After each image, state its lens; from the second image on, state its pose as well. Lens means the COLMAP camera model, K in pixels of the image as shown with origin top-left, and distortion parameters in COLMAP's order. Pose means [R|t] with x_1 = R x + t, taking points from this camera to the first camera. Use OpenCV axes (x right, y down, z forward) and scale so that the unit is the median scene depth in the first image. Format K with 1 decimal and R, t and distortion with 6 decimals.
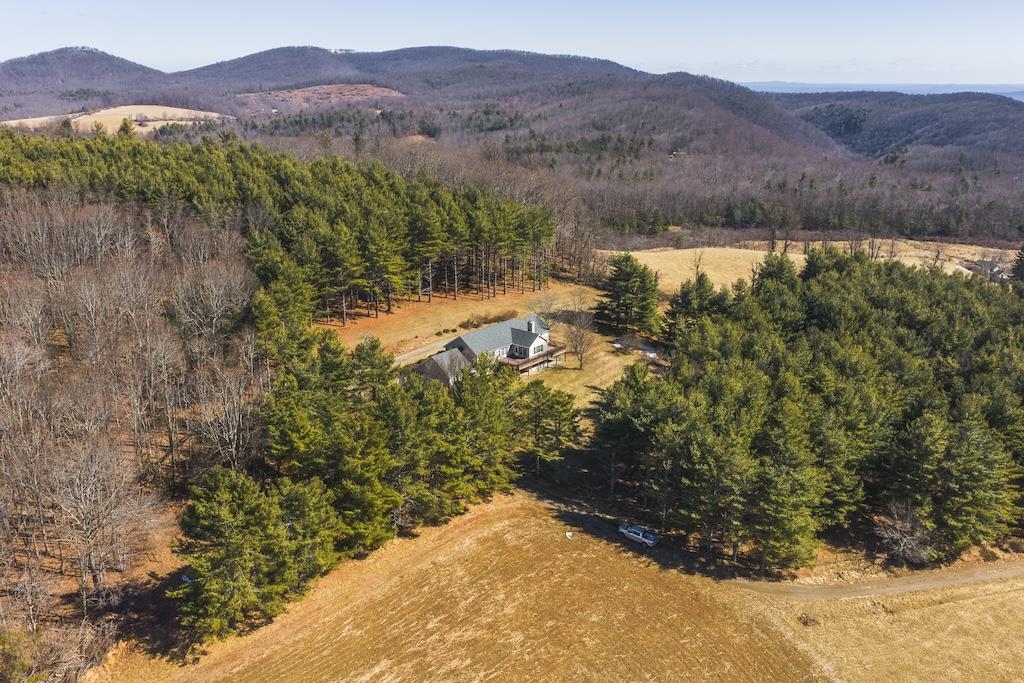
lens RADIAL K [[846.2, 0, 515.9], [0, 846.2, 346.0], [0, 0, 1]] dist [0.019701, -0.019476]
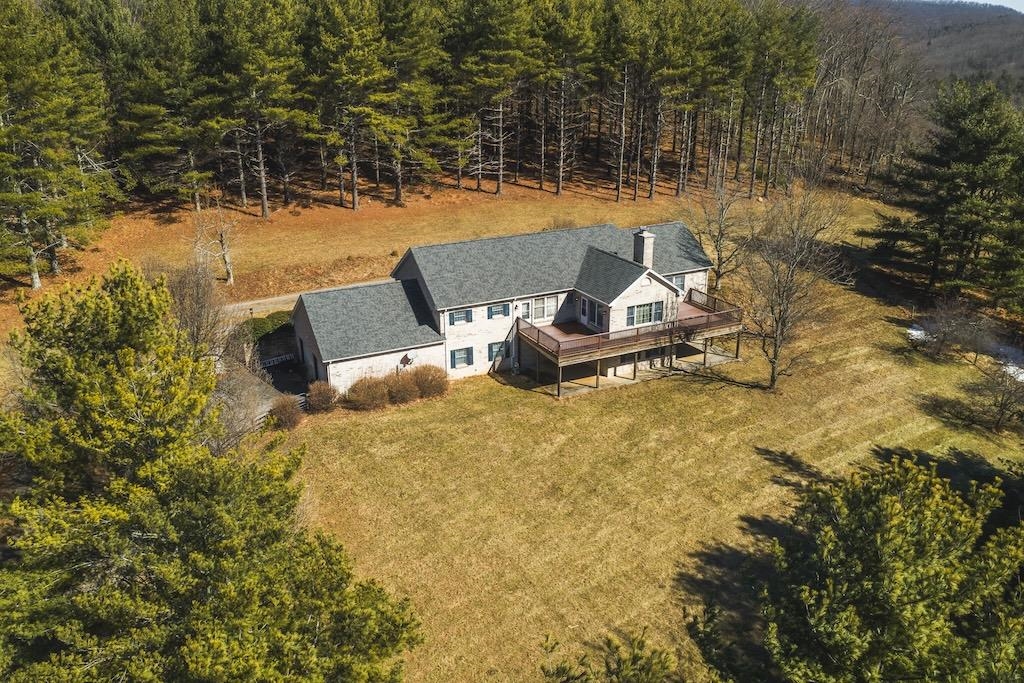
lens RADIAL K [[846.2, 0, 515.3], [0, 846.2, 342.6], [0, 0, 1]] dist [0.019701, -0.019476]
pose [[0.925433, 0.127561, -0.356794, 0.090225], [-0.114172, 0.991741, 0.058434, 0.001589], [0.361302, -0.013341, 0.932354, 0.596995]]
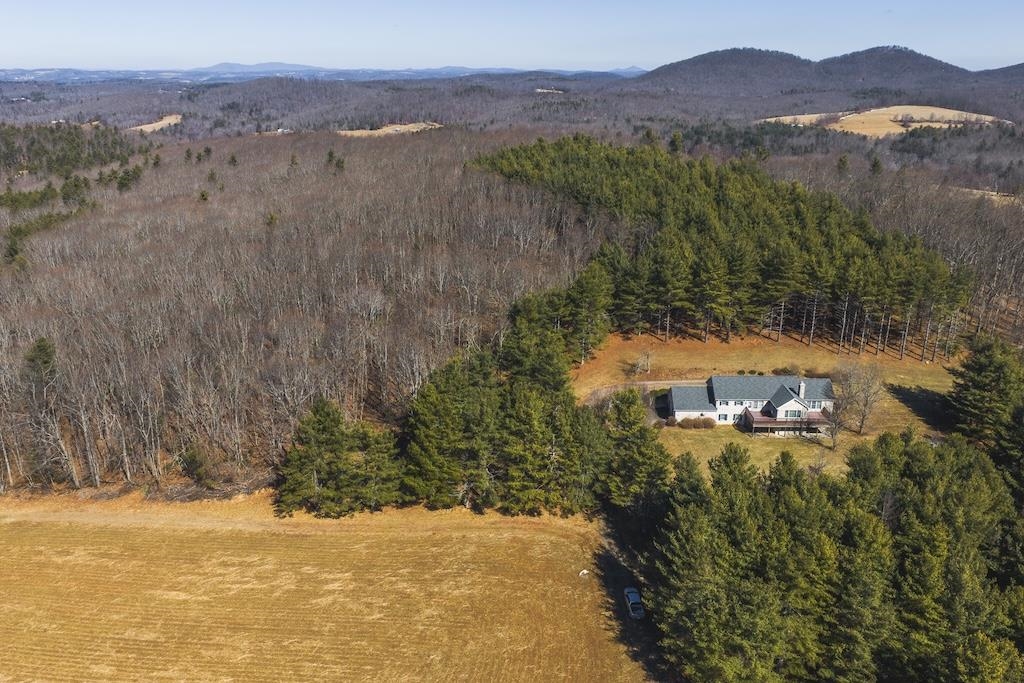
lens RADIAL K [[846.2, 0, 508.1], [0, 846.2, 342.3], [0, 0, 1]] dist [0.019701, -0.019476]
pose [[0.638368, 0.236494, -0.732500, 0.437186], [-0.236157, 0.965911, 0.106043, -0.086192], [0.732609, 0.105291, 0.672457, 0.127337]]
